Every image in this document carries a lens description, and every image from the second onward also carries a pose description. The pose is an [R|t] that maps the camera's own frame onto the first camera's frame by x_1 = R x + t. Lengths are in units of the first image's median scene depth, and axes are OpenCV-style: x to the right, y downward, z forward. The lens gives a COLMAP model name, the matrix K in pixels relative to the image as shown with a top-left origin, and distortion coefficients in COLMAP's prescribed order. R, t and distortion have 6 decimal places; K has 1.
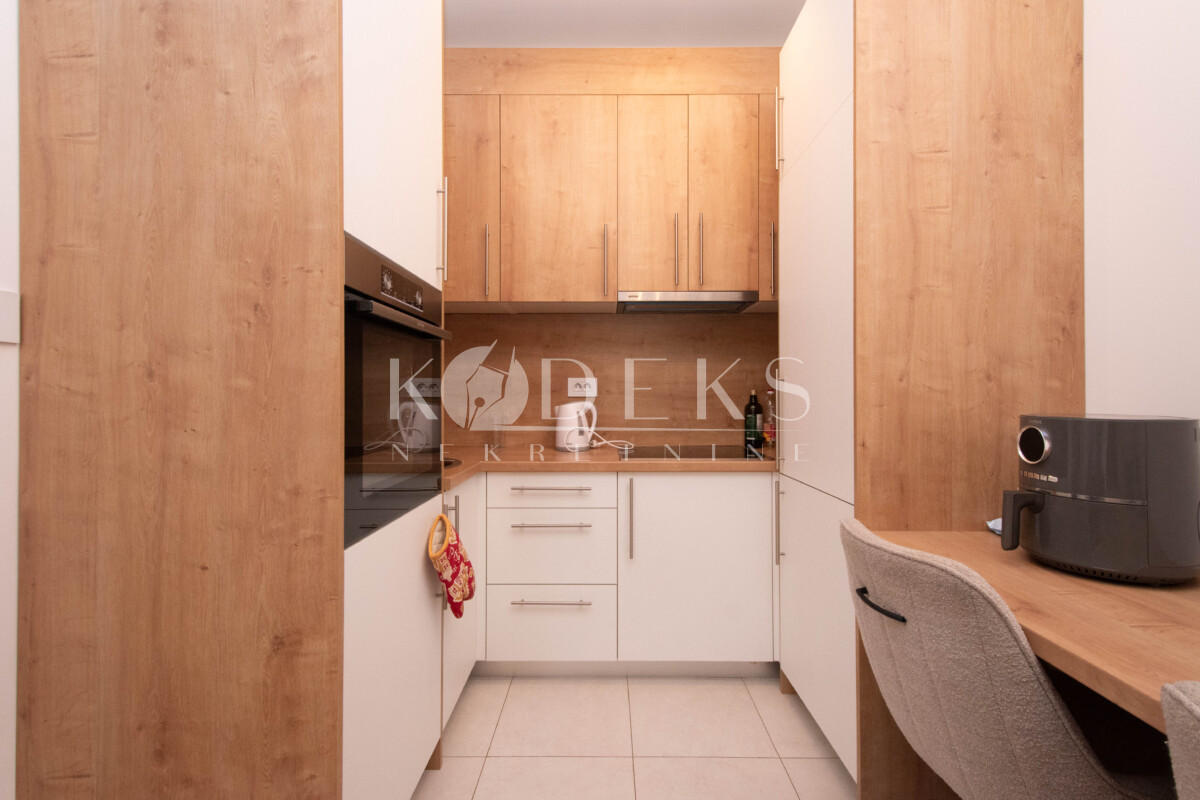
lens RADIAL K [[533.3, 0, 603.2], [0, 533.3, 399.8], [0, 0, 1]] dist [-0.000125, -0.000054]
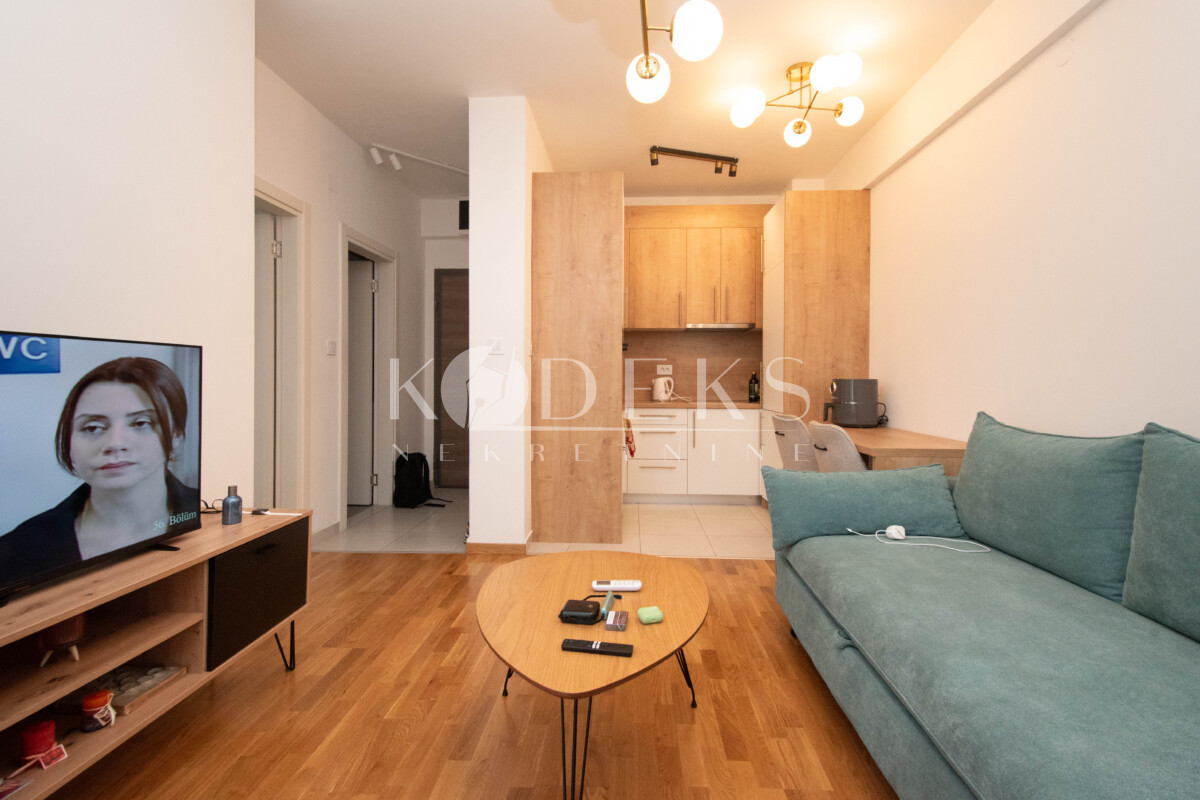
lens RADIAL K [[533.3, 0, 596.6], [0, 533.3, 387.4], [0, 0, 1]] dist [-0.000125, -0.000054]
pose [[0.998457, 0.006037, -0.055196, -0.205209], [-0.005708, 0.999965, 0.006110, 0.034594], [0.055231, -0.005786, 0.998457, -1.094900]]
